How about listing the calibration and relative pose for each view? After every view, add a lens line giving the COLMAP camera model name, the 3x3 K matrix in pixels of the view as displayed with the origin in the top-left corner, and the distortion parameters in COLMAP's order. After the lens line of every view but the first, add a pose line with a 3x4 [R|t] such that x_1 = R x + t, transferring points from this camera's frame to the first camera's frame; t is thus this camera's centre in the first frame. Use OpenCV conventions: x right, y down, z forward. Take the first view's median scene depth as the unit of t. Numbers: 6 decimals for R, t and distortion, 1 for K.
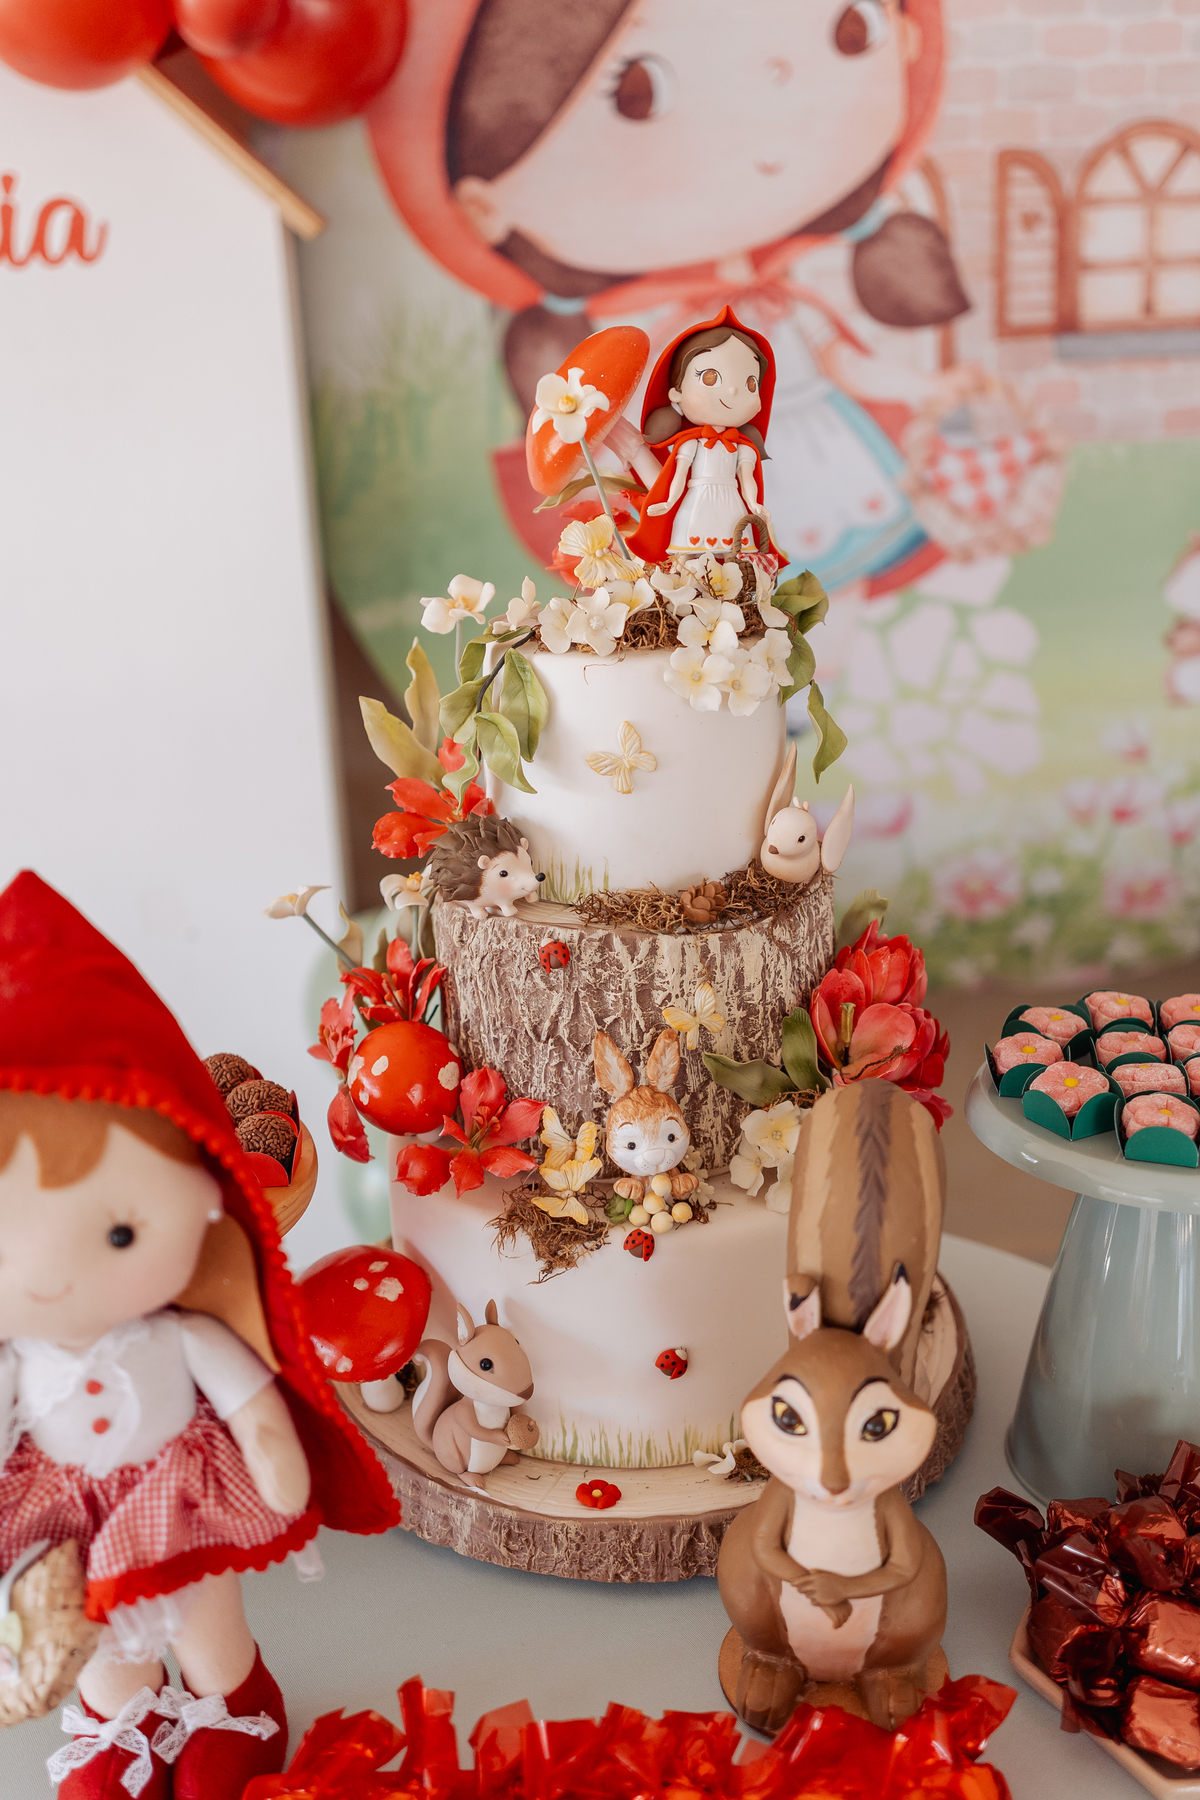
lens RADIAL K [[1845.3, 0, 601.7], [0, 1845.3, 887.3], [0, 0, 1]] dist [0.009693, 0.000000]
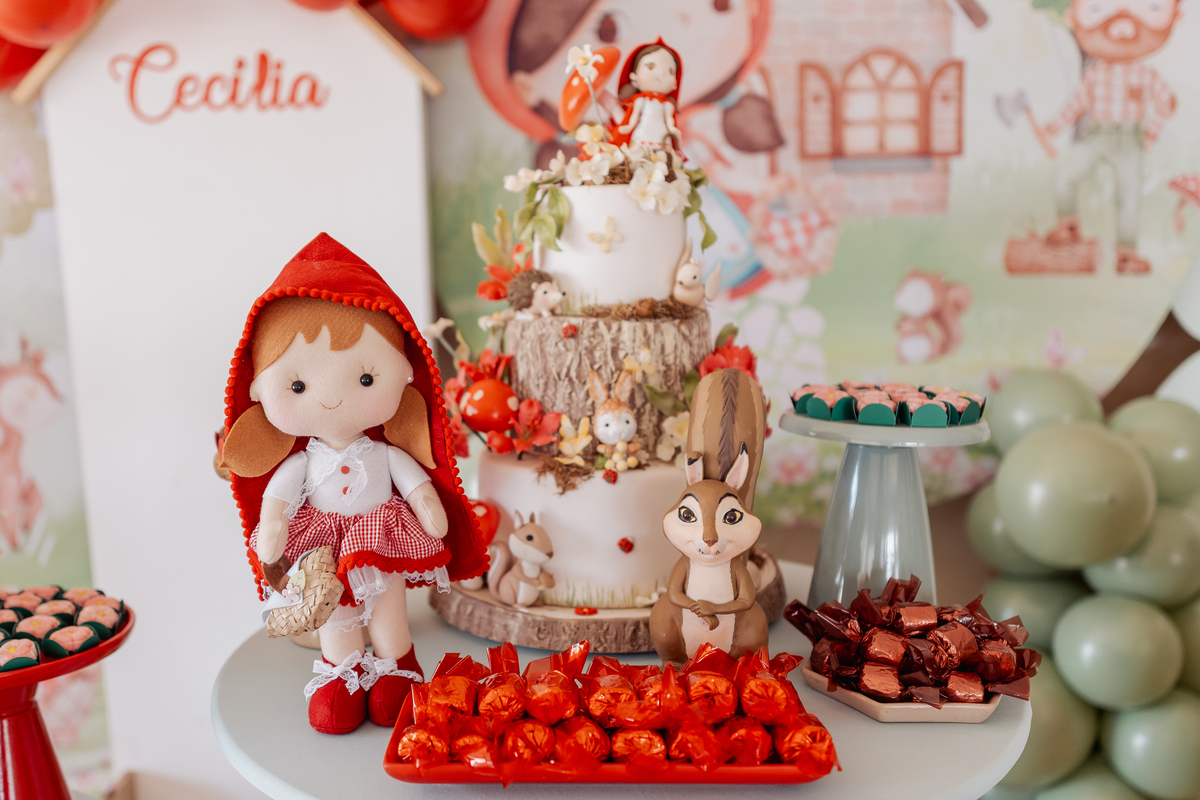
lens RADIAL K [[1133.7, 0, 551.6], [0, 1133.7, 438.8], [0, 0, 1]] dist [0.011014, 0.000000]
pose [[0.999614, 0.022005, -0.016948, -0.010743], [-0.024332, 0.988034, -0.152306, 0.165961], [0.013393, 0.152659, 0.988188, -0.092609]]
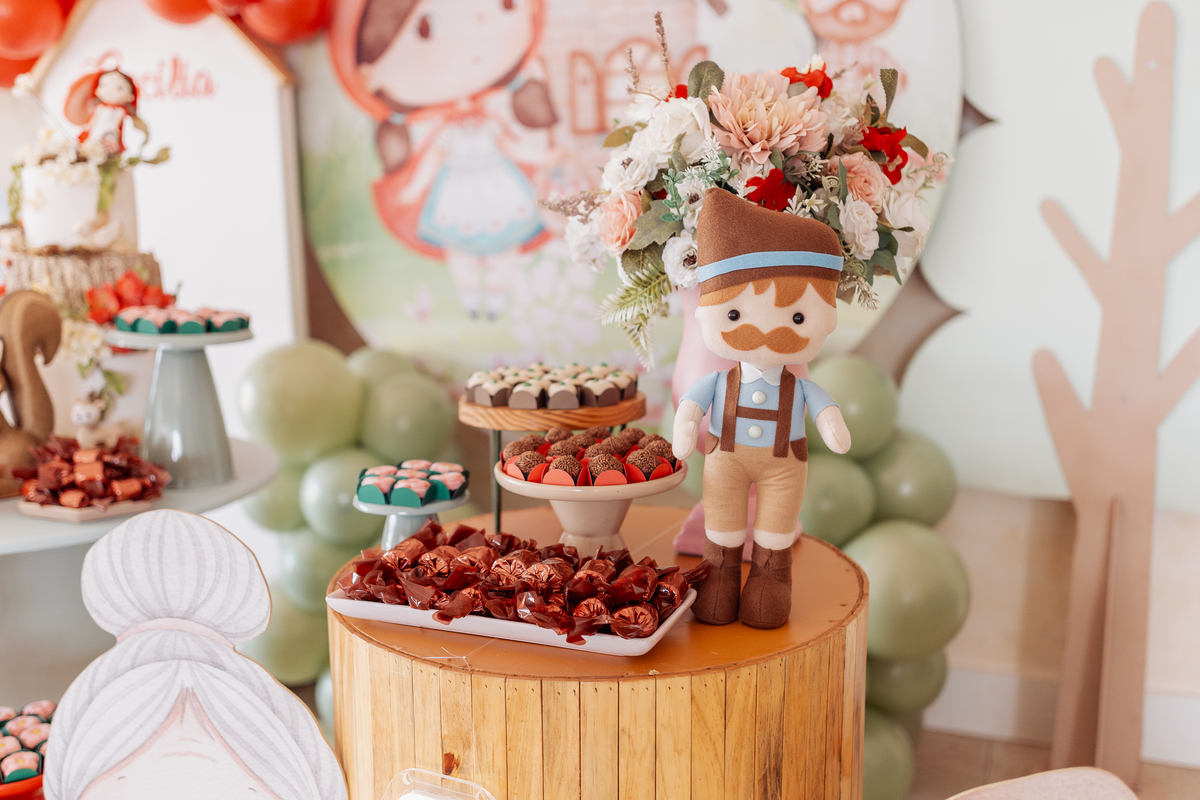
lens RADIAL K [[1160.5, 0, 638.4], [0, 1160.5, 391.0], [0, 0, 1]] dist [-0.013055, 0.000000]
pose [[0.938753, 0.086661, -0.333516, 0.787967], [-0.138614, 0.981069, -0.135237, 0.171197], [0.315483, 0.173184, 0.932994, -0.184873]]
